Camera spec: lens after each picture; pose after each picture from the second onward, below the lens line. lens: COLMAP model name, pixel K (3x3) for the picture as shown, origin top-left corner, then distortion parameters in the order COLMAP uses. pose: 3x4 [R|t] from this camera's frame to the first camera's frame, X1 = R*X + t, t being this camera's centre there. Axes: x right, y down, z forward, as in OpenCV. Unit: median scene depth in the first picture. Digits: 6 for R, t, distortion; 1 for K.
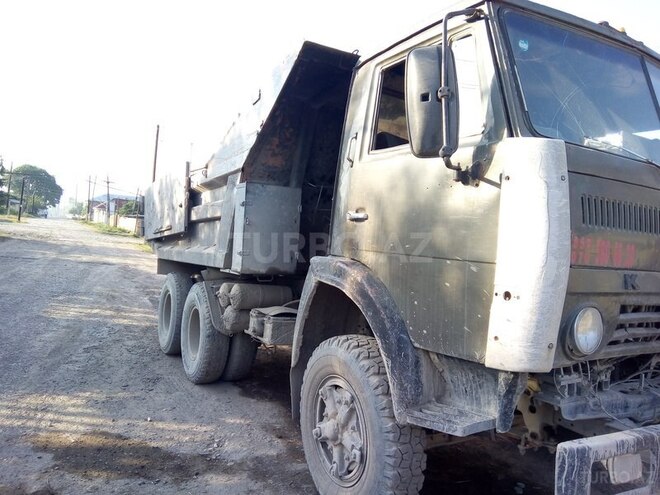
lens RADIAL K [[463.1, 0, 330.0], [0, 463.1, 247.5], [0, 0, 1]] dist [0.000433, -0.004201]
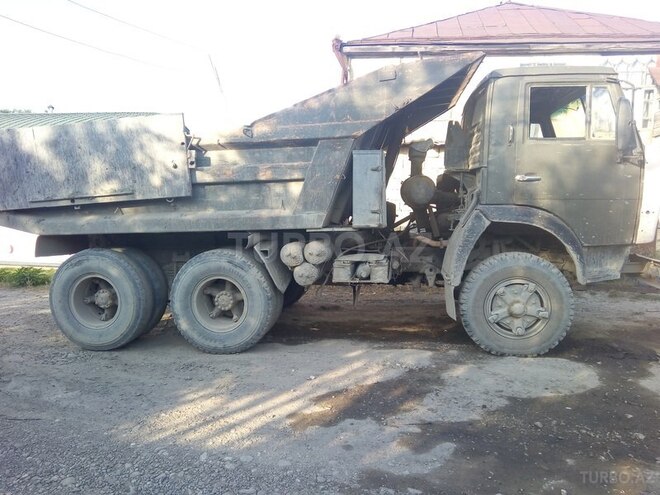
lens RADIAL K [[464.0, 0, 330.0], [0, 464.0, 247.5], [0, 0, 1]] dist [0.007881, 0.001187]
pose [[0.640460, -0.161154, 0.750893, -1.231511], [0.057173, 0.985028, 0.162638, -0.099569], [-0.765861, -0.061232, 0.640085, 0.347628]]
